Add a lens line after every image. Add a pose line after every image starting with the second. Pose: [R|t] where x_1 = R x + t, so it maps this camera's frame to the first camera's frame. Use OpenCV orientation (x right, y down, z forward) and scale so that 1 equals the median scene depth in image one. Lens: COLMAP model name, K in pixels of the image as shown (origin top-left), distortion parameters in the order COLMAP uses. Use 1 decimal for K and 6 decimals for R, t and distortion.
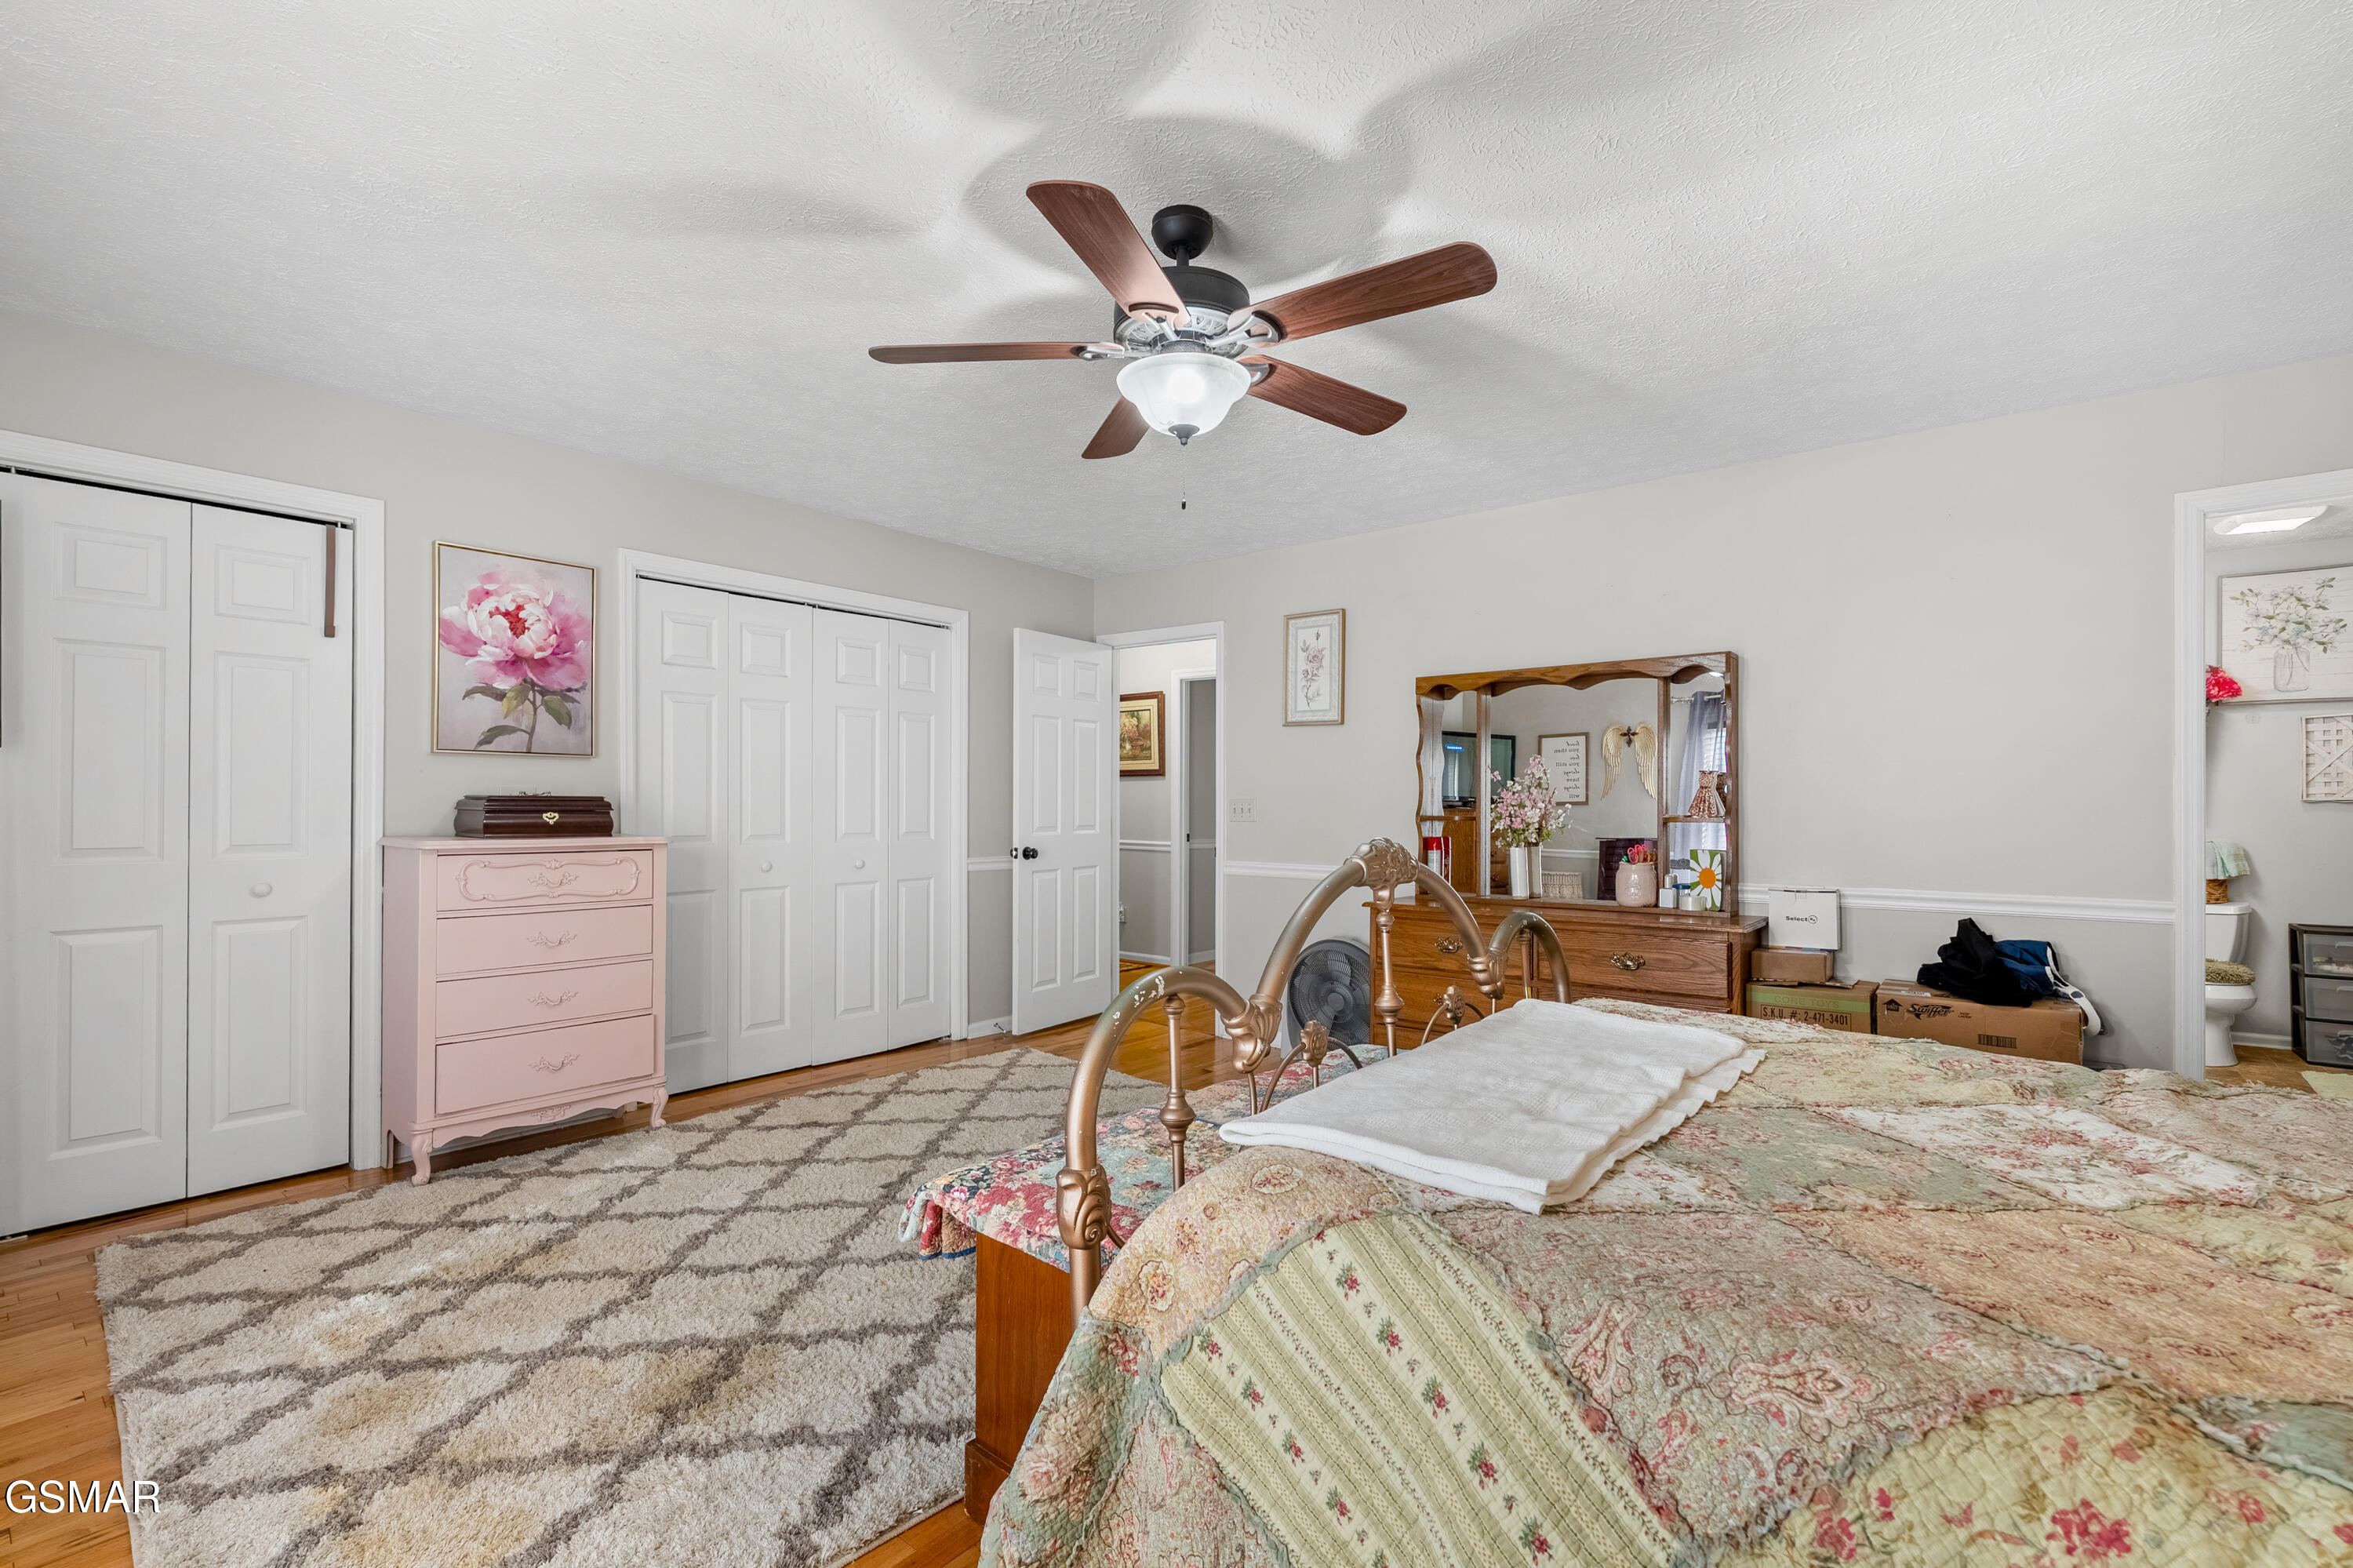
lens RADIAL K [[1039.5, 0, 1179.0], [0, 1039.5, 788.6], [0, 0, 1]] dist [-0.006478, 0.001899]
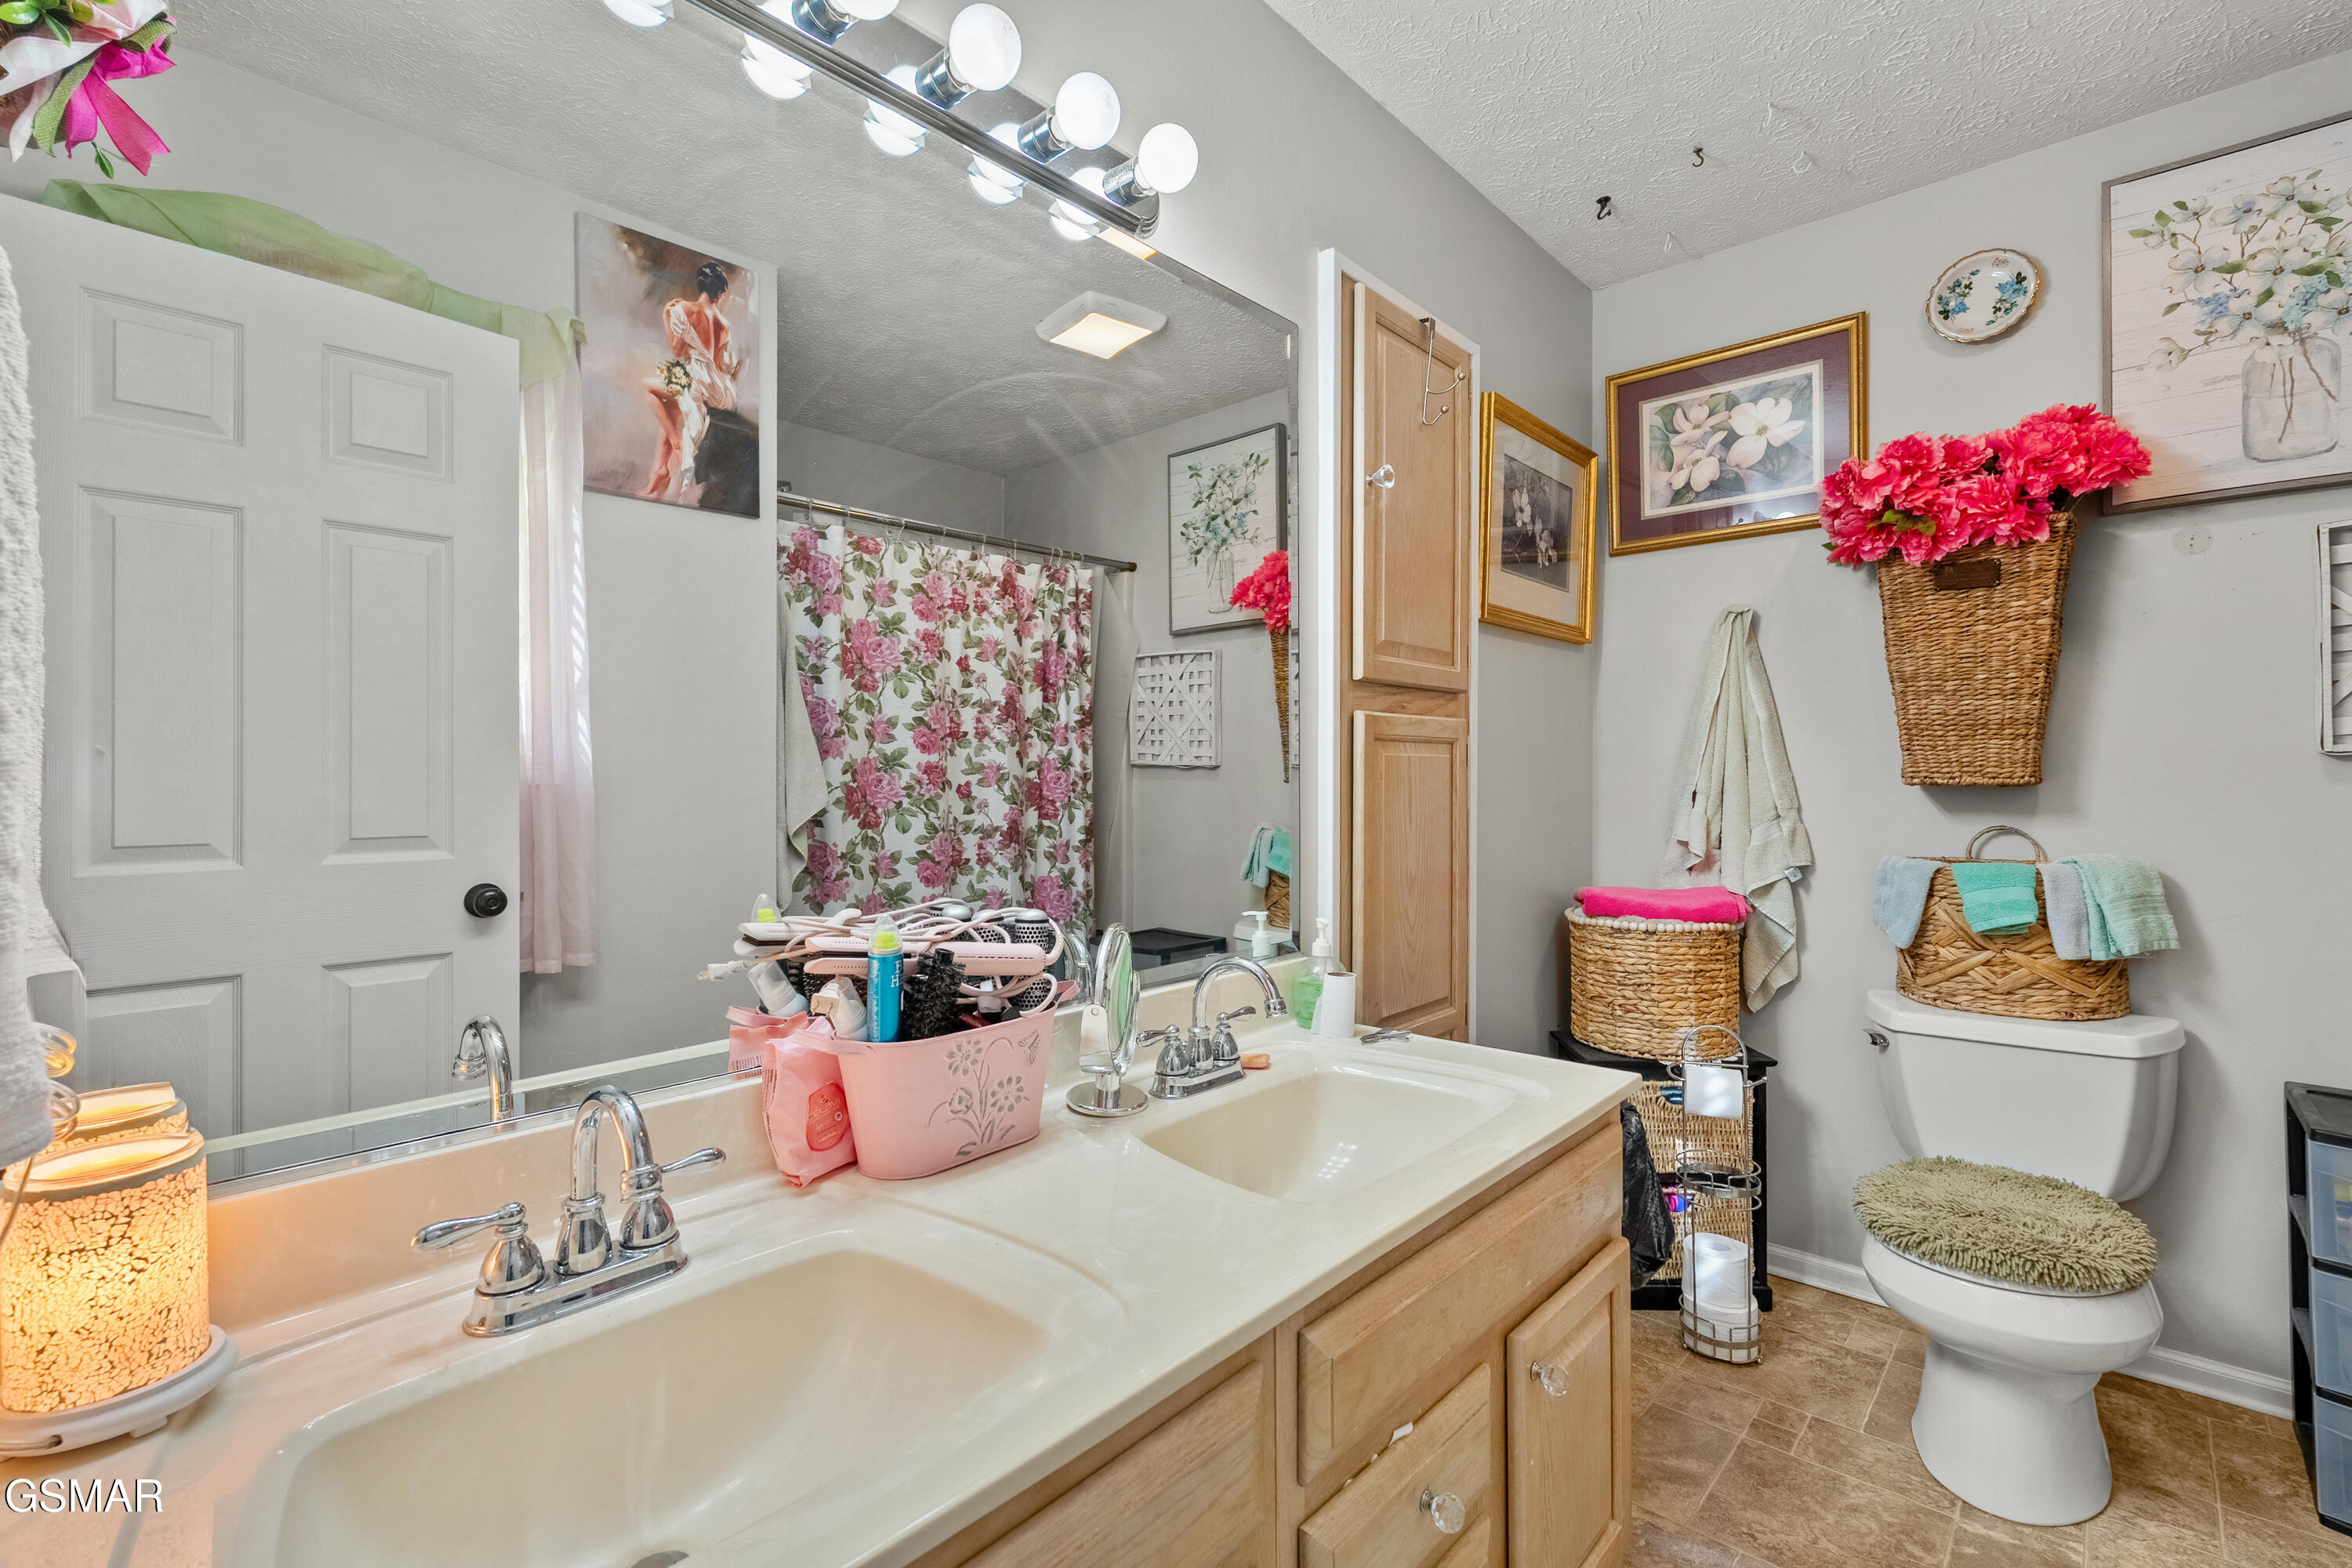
lens RADIAL K [[1039.0, 0, 1179.5], [0, 1039.0, 777.6], [0, 0, 1]] dist [-0.006478, 0.001899]
pose [[0.999462, -0.007093, -0.032015, 0.683060], [0.007134, 0.999974, 0.001186, 0.018483], [0.032006, -0.001414, 0.999487, 0.611415]]
